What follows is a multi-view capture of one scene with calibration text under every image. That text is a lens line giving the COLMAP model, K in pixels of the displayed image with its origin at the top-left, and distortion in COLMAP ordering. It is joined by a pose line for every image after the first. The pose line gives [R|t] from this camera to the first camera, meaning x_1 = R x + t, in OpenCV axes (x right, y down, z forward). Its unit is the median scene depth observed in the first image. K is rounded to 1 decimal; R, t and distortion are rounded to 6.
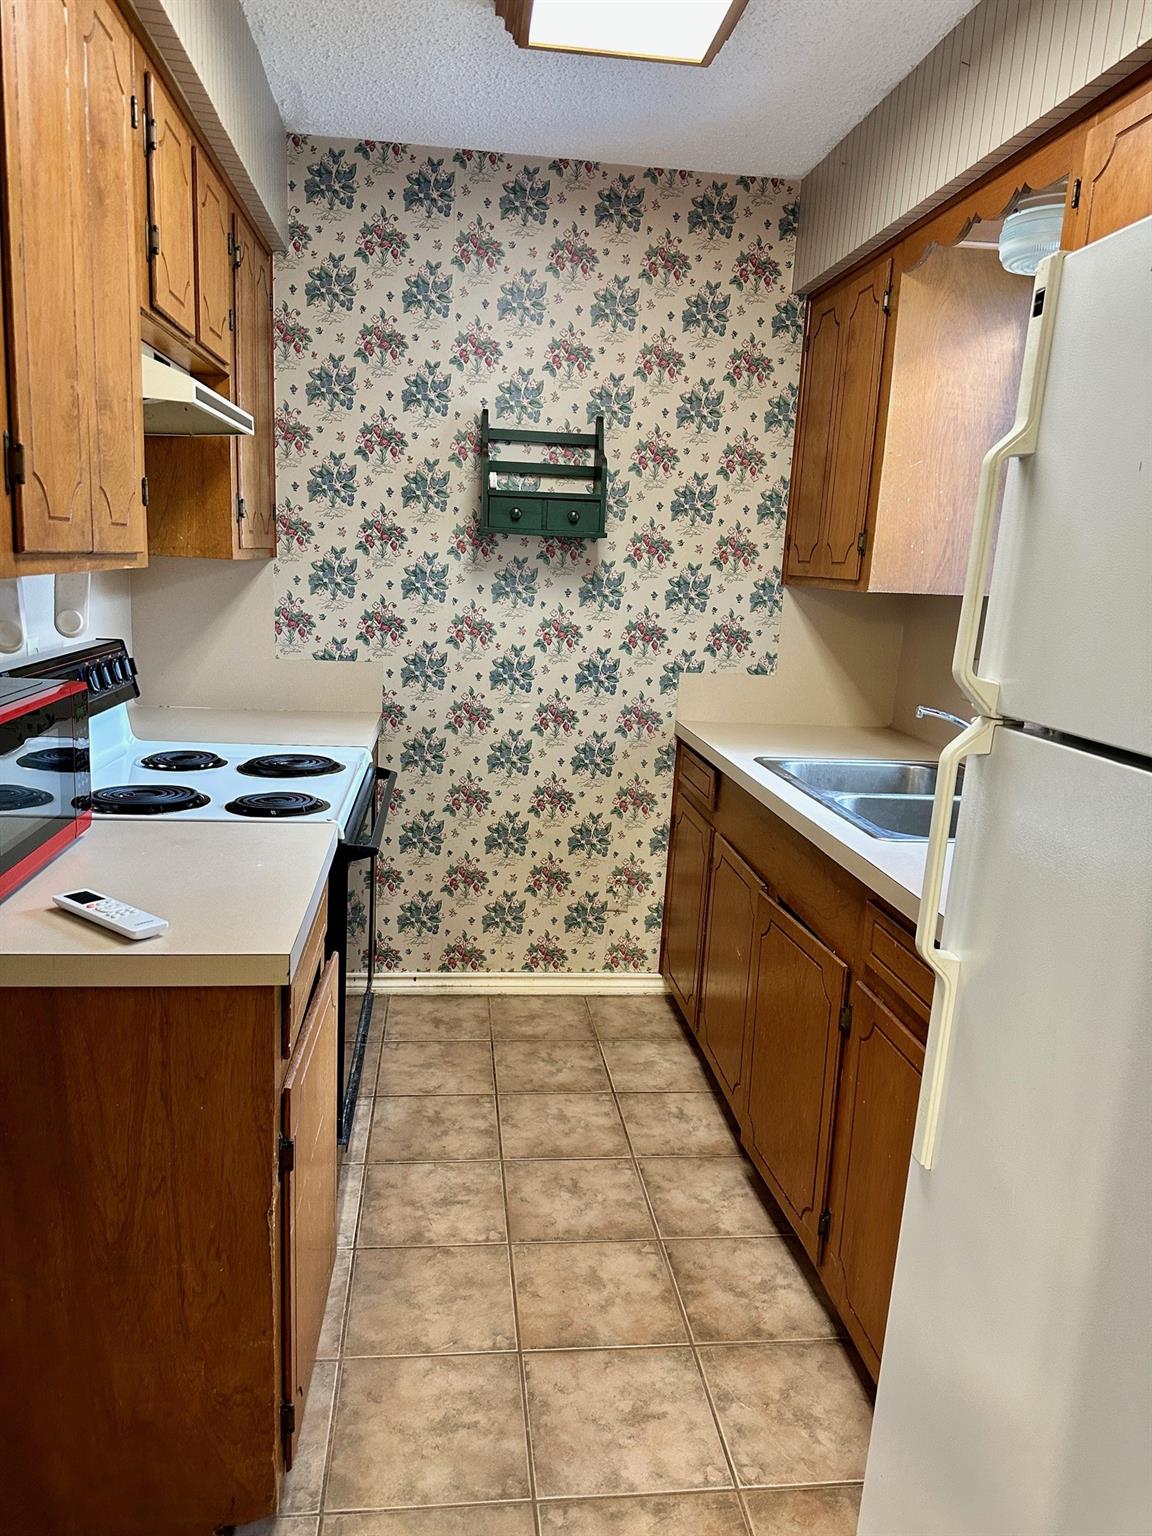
lens RADIAL K [[1085.8, 0, 573.6], [0, 1085.8, 778.8], [0, 0, 1]] dist [0.030712, -0.034854]
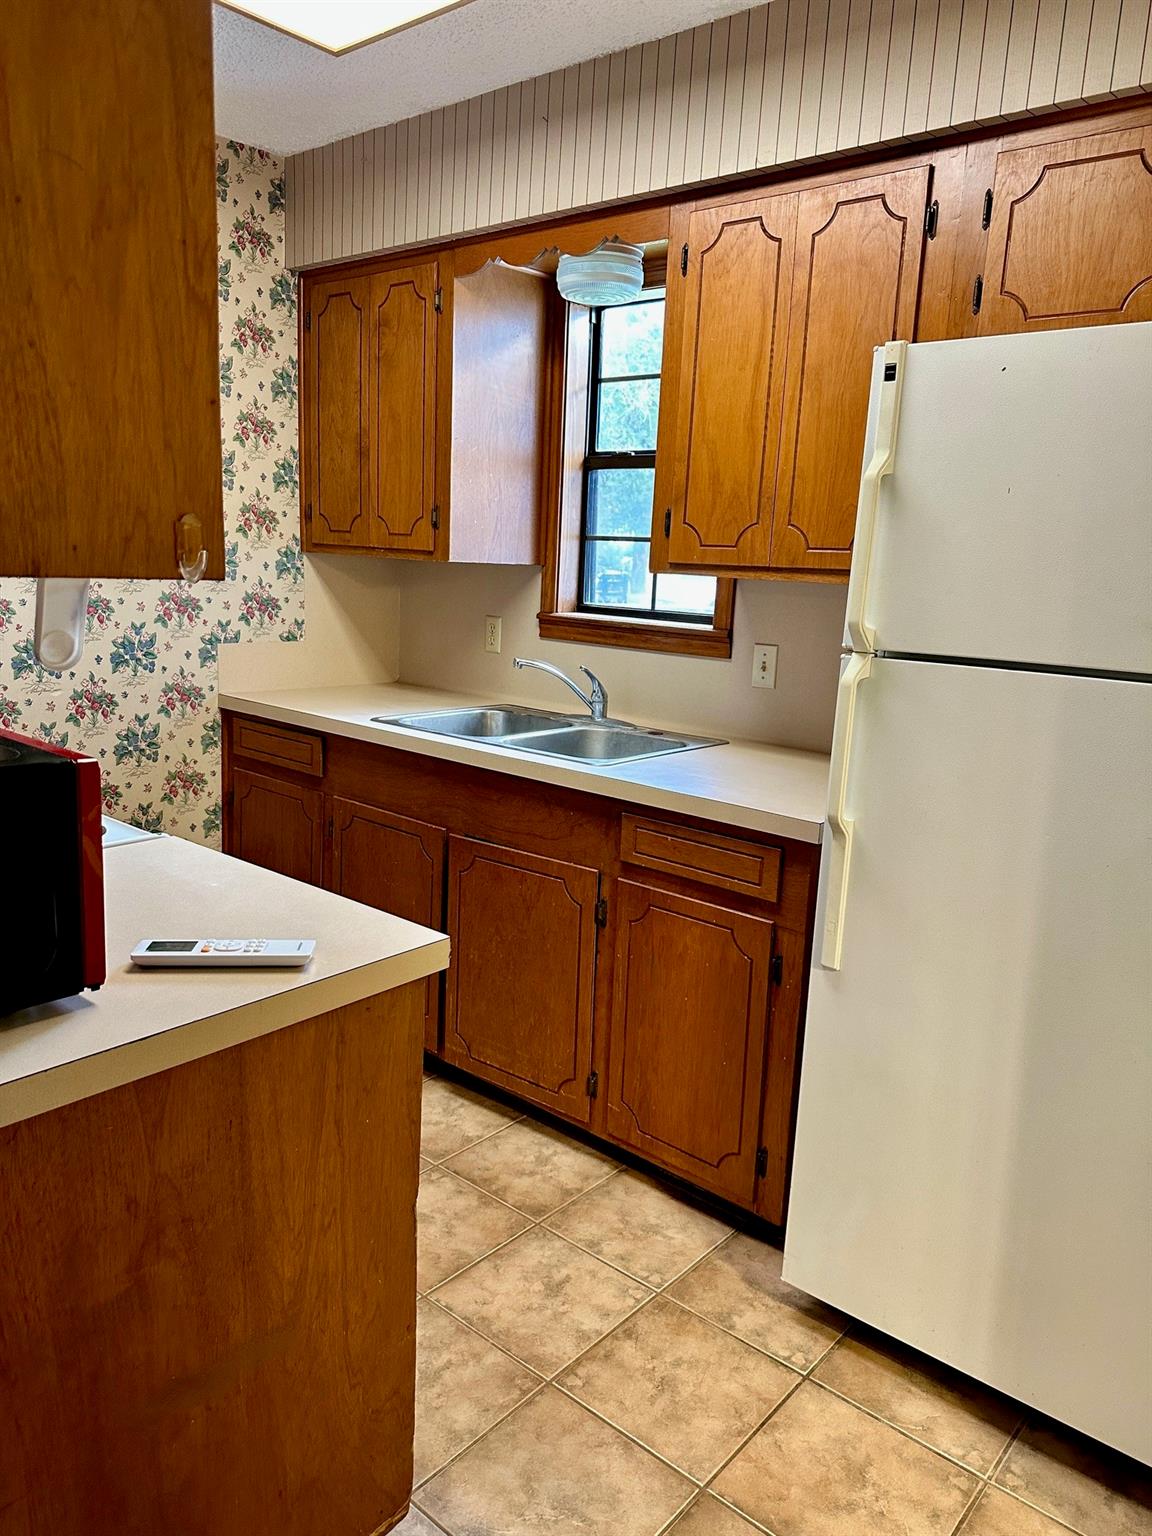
lens RADIAL K [[1085.8, 0, 578.9], [0, 1085.8, 764.6], [0, 0, 1]] dist [0.030712, -0.034854]
pose [[0.730817, -0.145531, 0.666879, -0.339961], [0.127234, 0.988928, 0.076378, -0.025132], [-0.670610, 0.029031, 0.741242, 0.065017]]
